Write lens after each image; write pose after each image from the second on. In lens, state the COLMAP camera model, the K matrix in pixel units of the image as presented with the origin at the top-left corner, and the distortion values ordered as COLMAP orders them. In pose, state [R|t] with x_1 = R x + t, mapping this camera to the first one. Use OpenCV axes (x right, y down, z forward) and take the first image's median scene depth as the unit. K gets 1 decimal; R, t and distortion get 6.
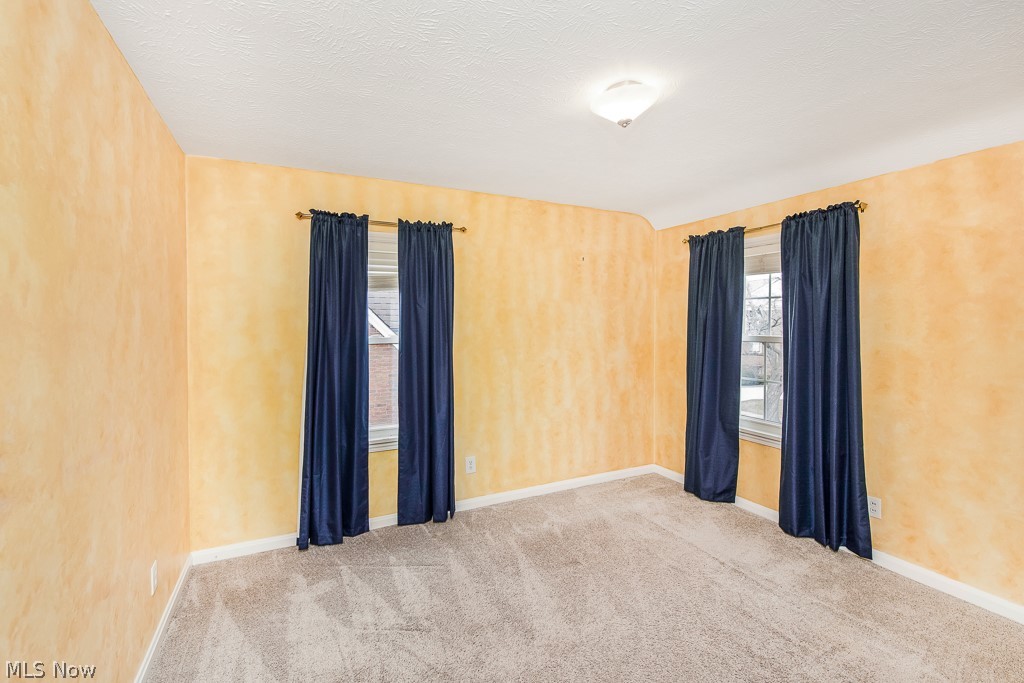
lens RADIAL K [[429.2, 0, 508.9], [0, 429.2, 329.6], [0, 0, 1]] dist [0.000465, 0.000053]
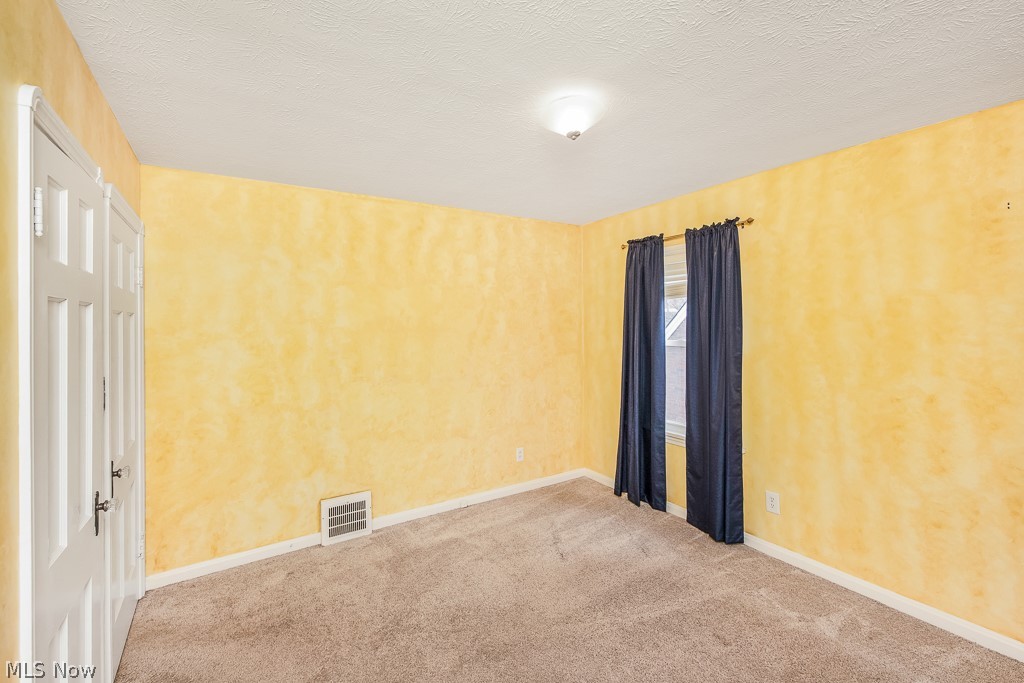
lens RADIAL K [[452.0, 0, 511.3], [0, 452.0, 319.8], [0, 0, 1]] dist [0.000036, -0.000190]
pose [[0.111482, -0.004555, -0.993756, 0.758798], [-0.014884, 0.999870, -0.006253, -0.020851], [0.993655, 0.015488, 0.111400, 0.429111]]
